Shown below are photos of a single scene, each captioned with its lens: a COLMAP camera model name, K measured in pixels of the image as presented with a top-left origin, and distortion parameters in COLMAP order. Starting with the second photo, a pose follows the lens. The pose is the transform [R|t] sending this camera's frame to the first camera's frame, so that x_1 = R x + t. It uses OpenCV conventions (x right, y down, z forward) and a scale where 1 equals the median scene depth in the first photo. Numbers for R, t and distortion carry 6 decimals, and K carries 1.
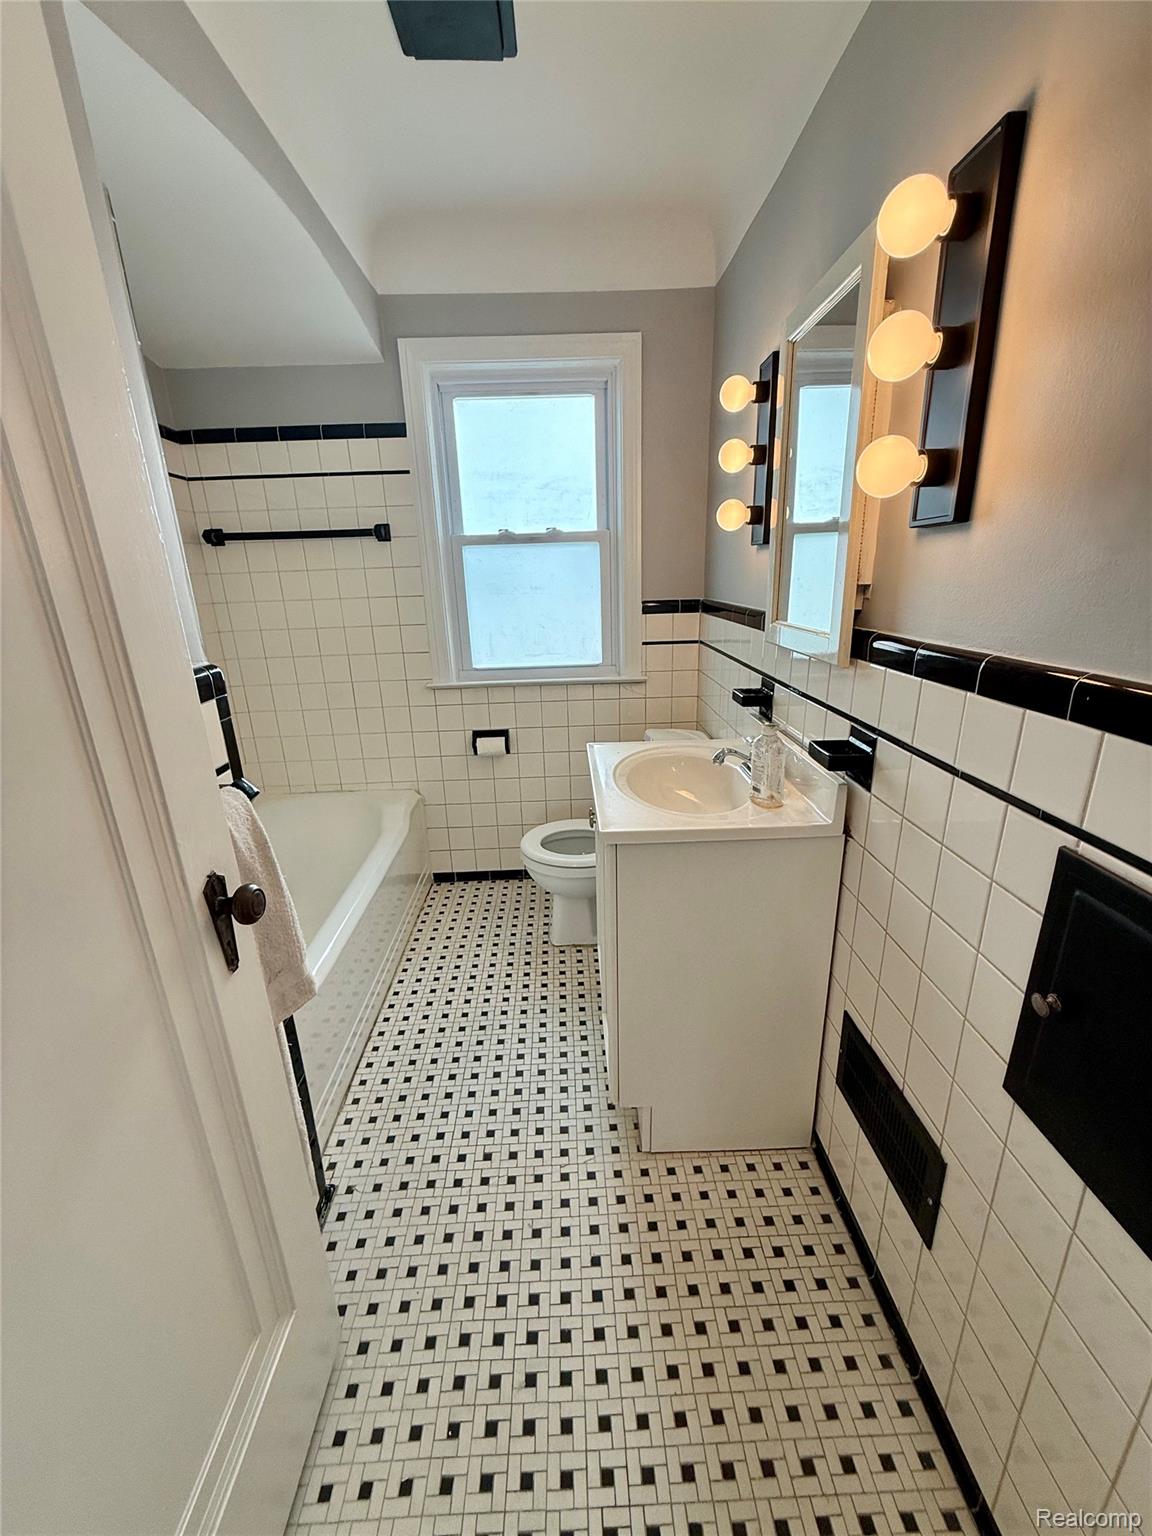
lens RADIAL K [[615.0, 0, 578.3], [0, 615.0, 768.5], [0, 0, 1]] dist [-0.001634, 0.000831]
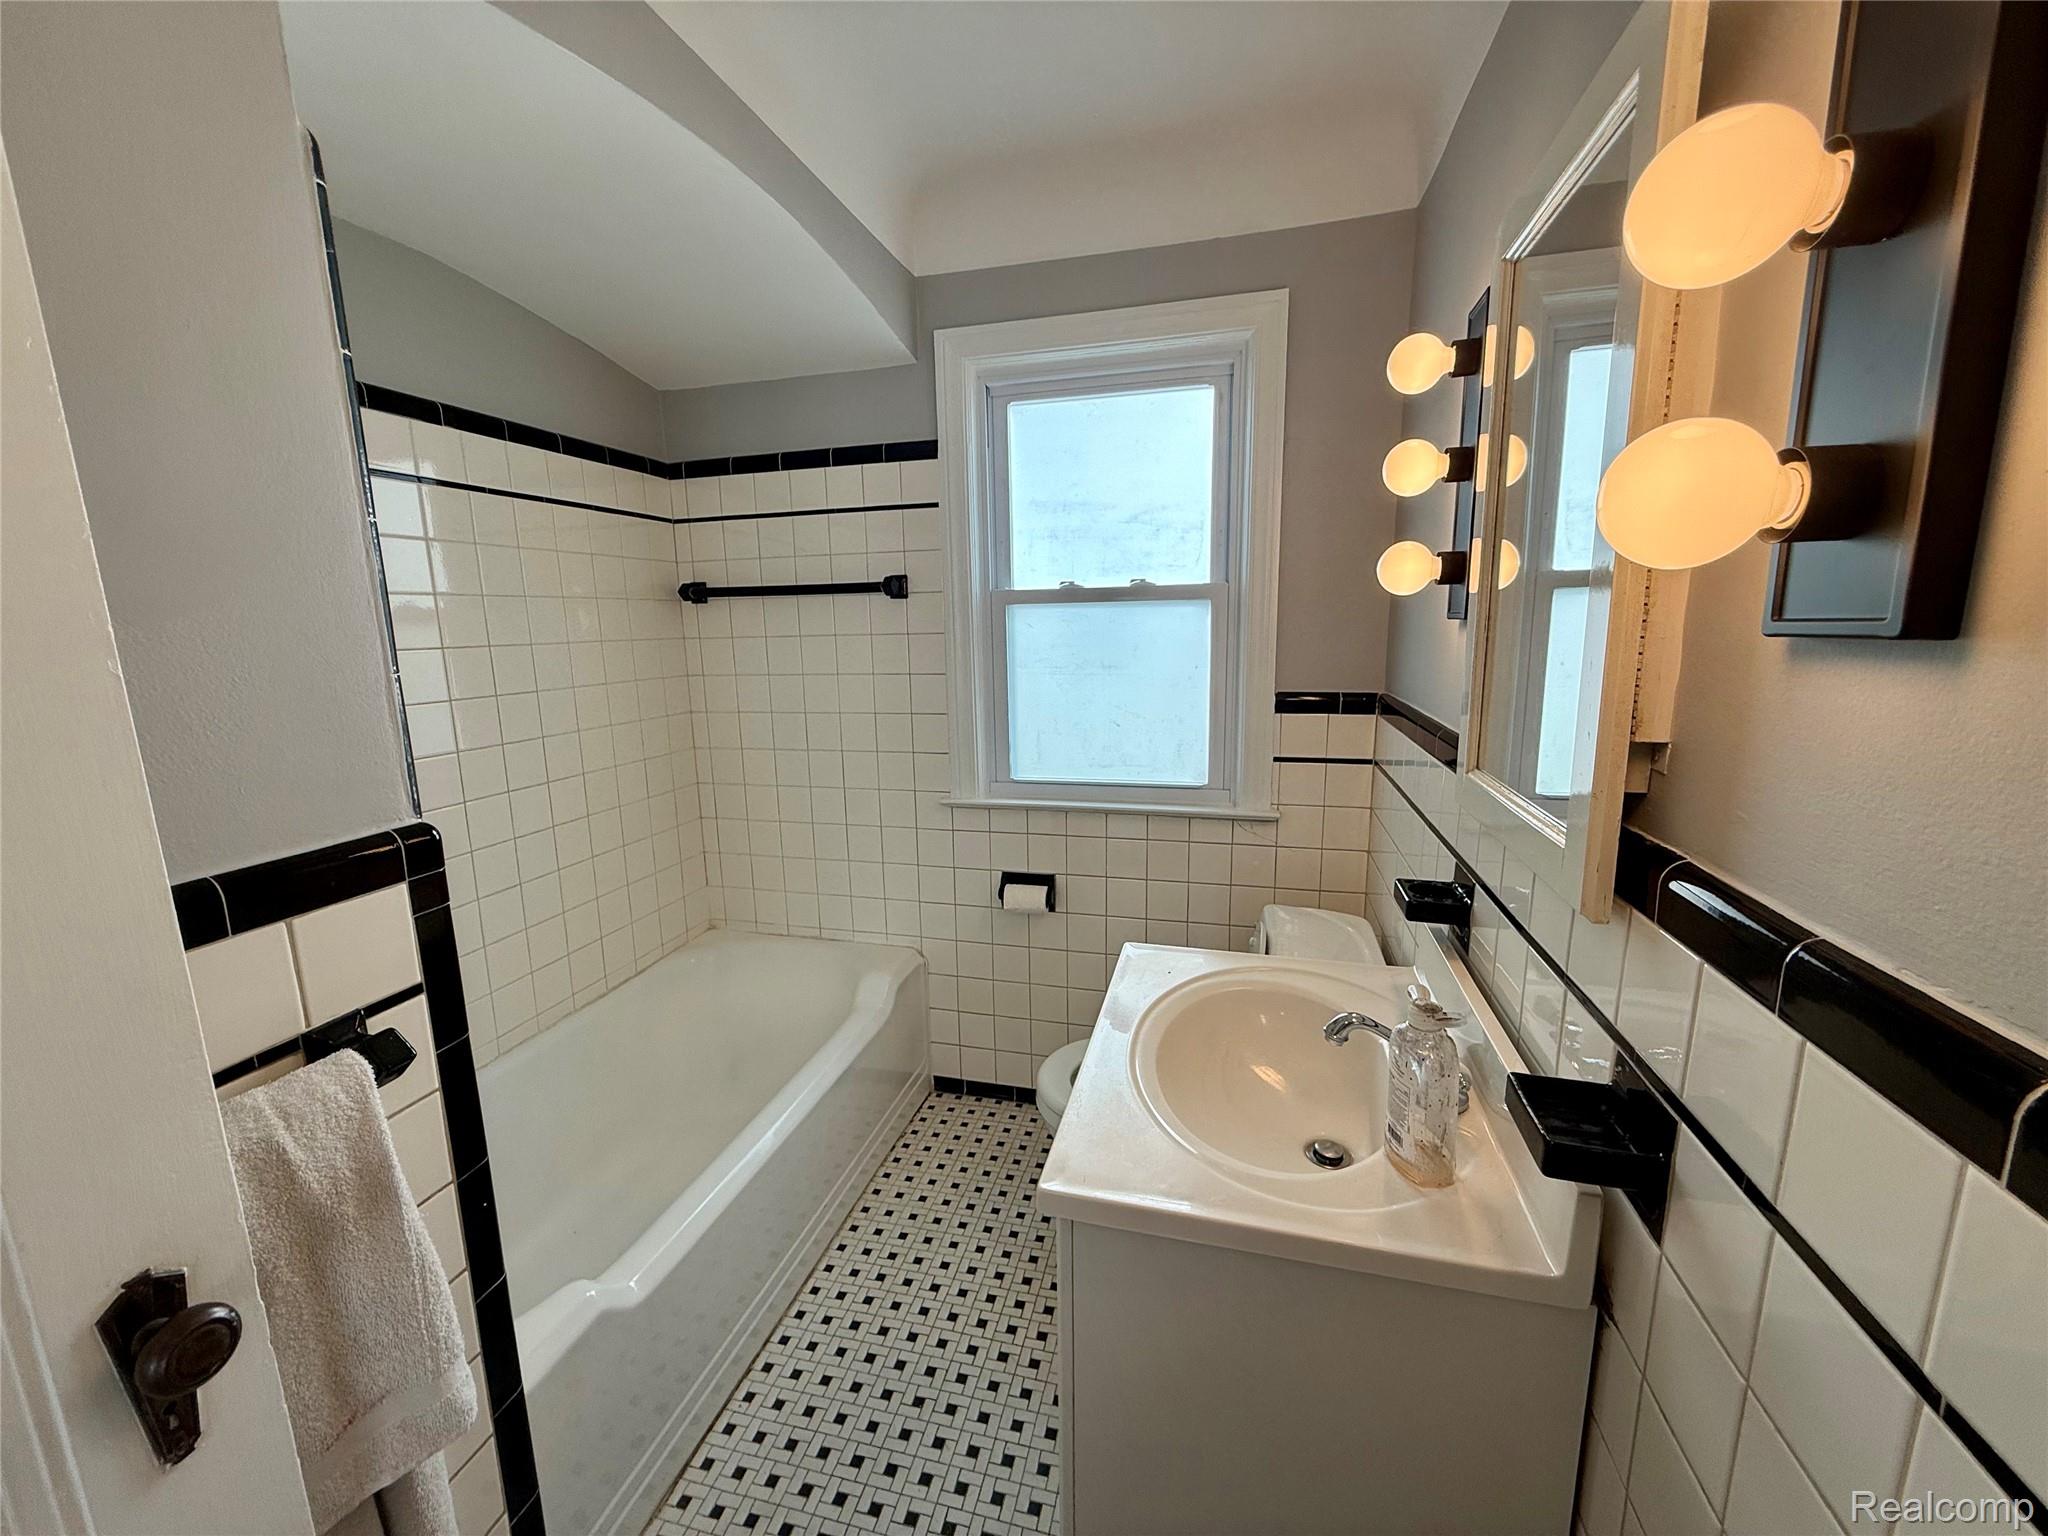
lens RADIAL K [[820.0, 0, 1020.7], [0, 820.0, 768.9], [0, 0, 1]] dist [-0.001634, 0.000831]
pose [[0.957749, 0.063303, -0.280552, 0.102279], [-0.097165, 0.989340, -0.108471, -0.088677], [0.270694, 0.131148, 0.953690, 0.165442]]
